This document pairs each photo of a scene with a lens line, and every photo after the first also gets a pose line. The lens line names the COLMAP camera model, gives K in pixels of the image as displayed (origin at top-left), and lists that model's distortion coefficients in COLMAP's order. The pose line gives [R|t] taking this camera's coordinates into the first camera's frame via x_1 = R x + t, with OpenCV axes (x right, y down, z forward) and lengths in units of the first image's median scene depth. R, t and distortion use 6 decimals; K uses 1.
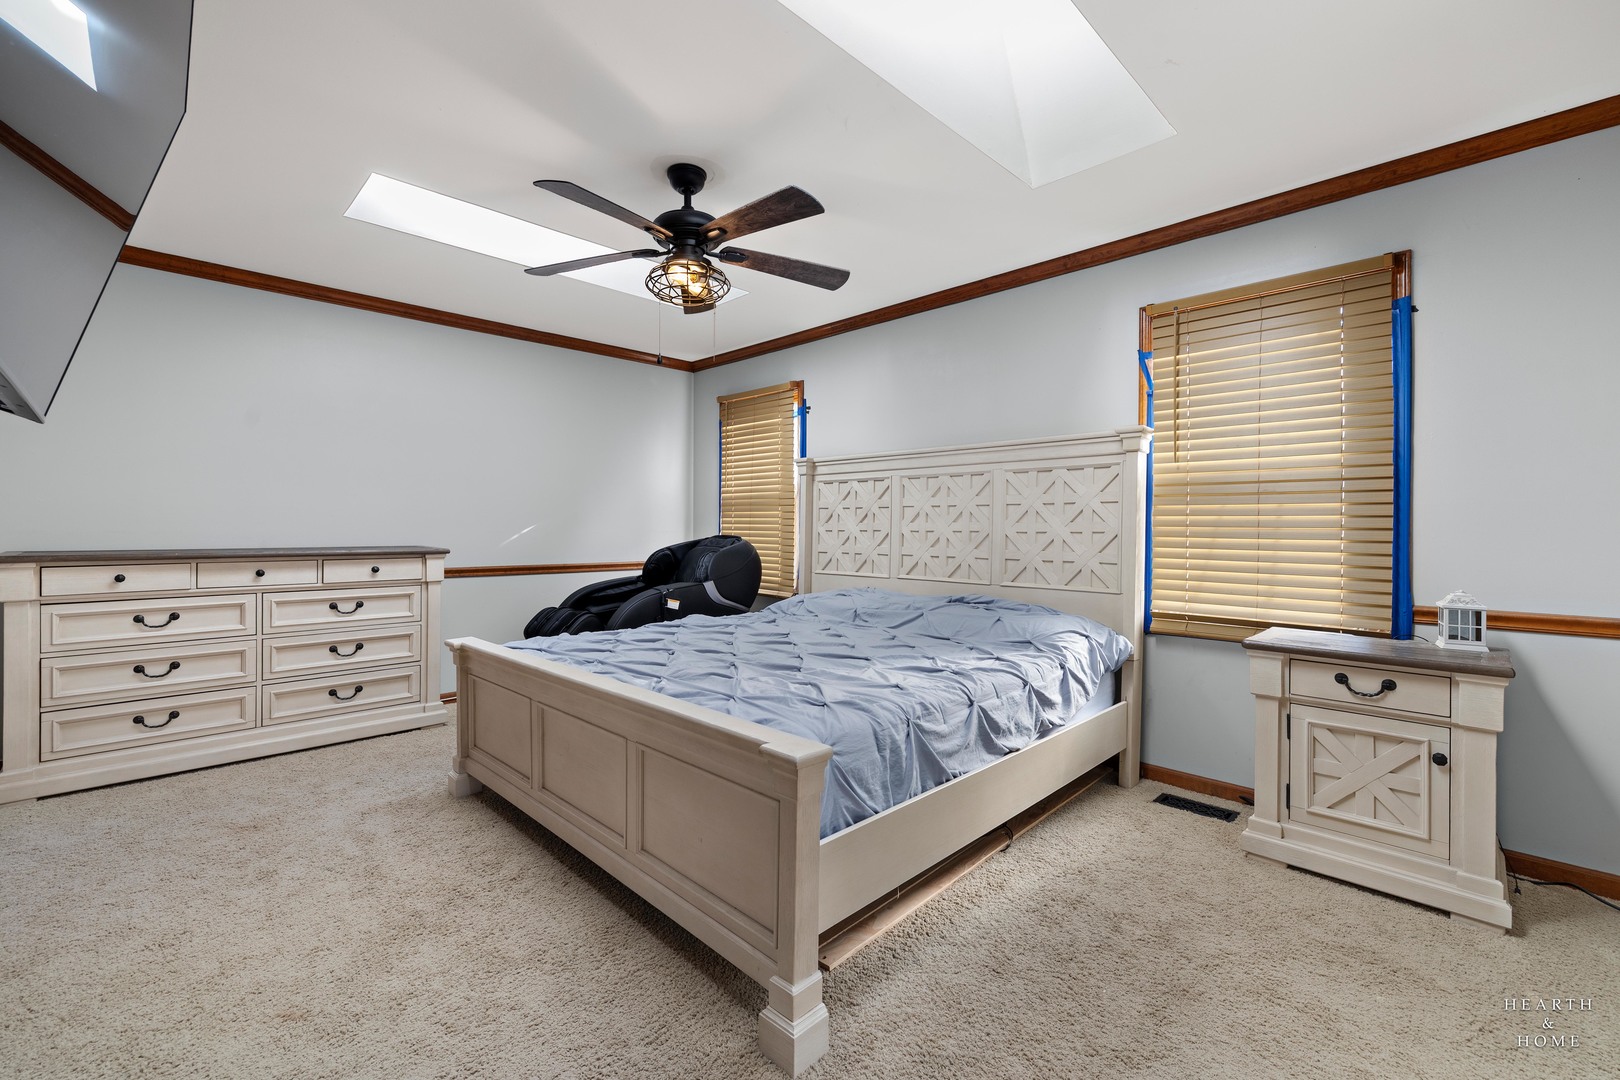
lens RADIAL K [[683.4, 0, 807.5], [0, 683.4, 536.6], [0, 0, 1]] dist [0.002059, -0.000843]
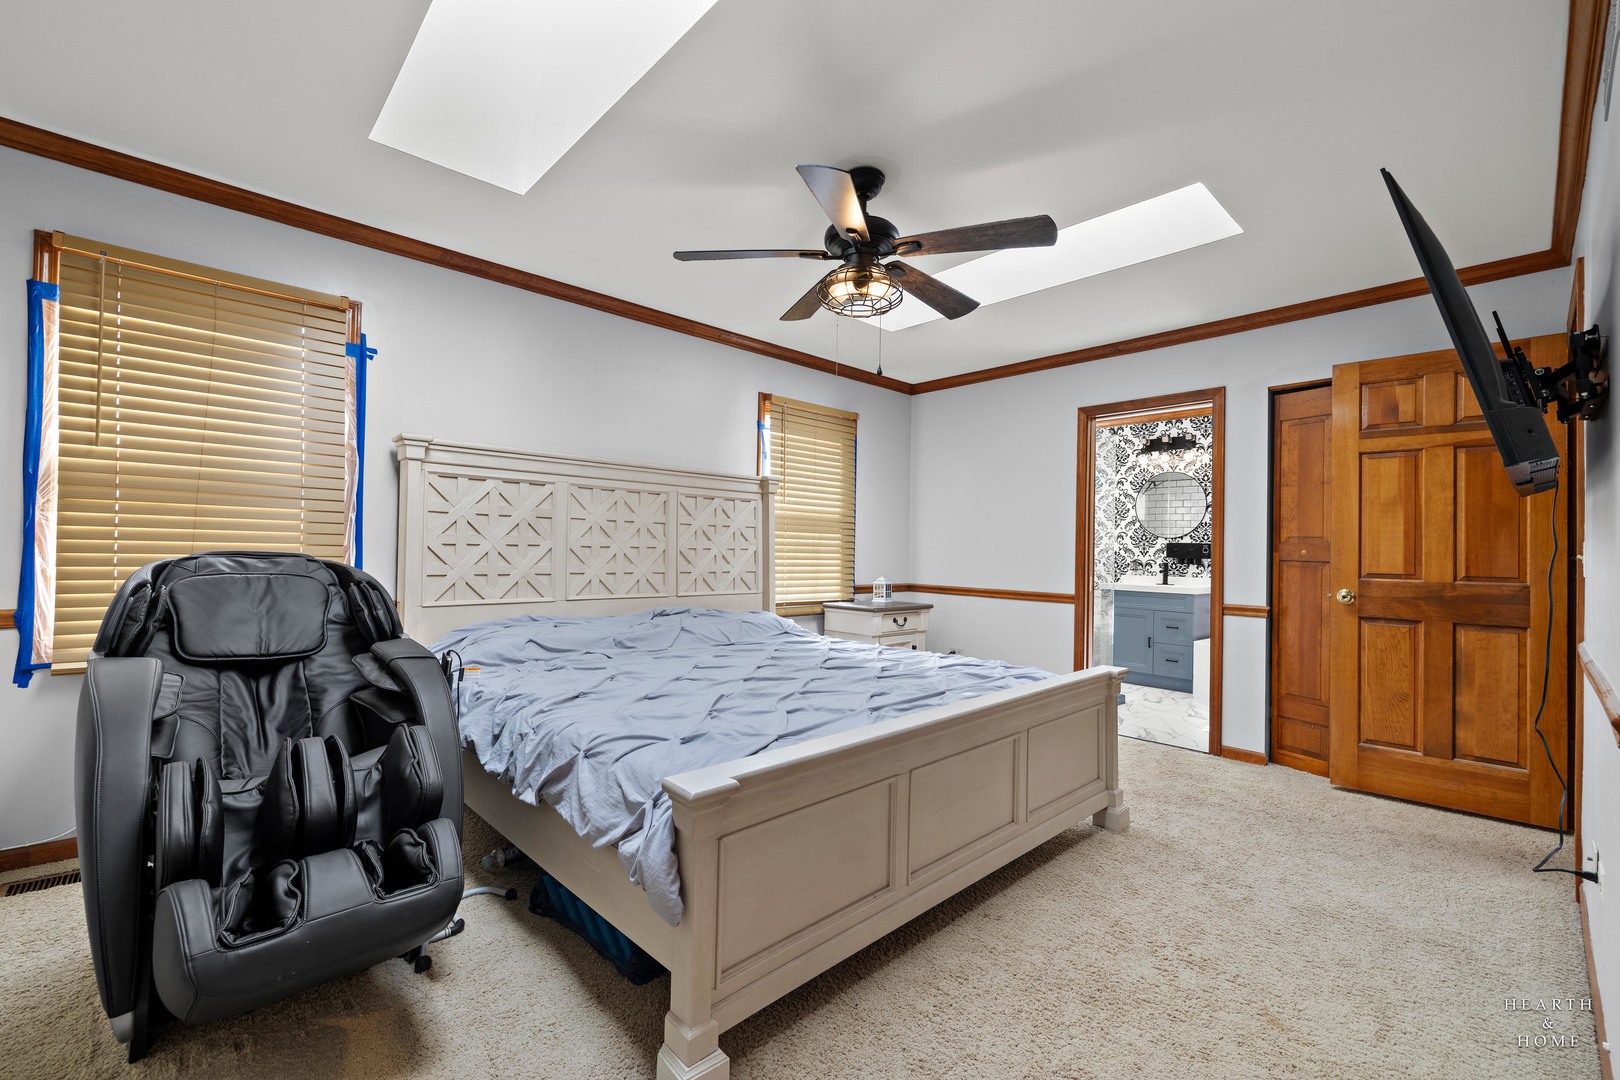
lens RADIAL K [[683.4, 0, 805.5], [0, 683.4, 541.1], [0, 0, 1]] dist [0.002059, -0.000843]
pose [[0.022589, 0.008219, 0.999711, -0.820427], [-0.005993, 0.999949, -0.008086, -0.010098], [-0.999727, -0.005809, 0.022637, 0.759632]]
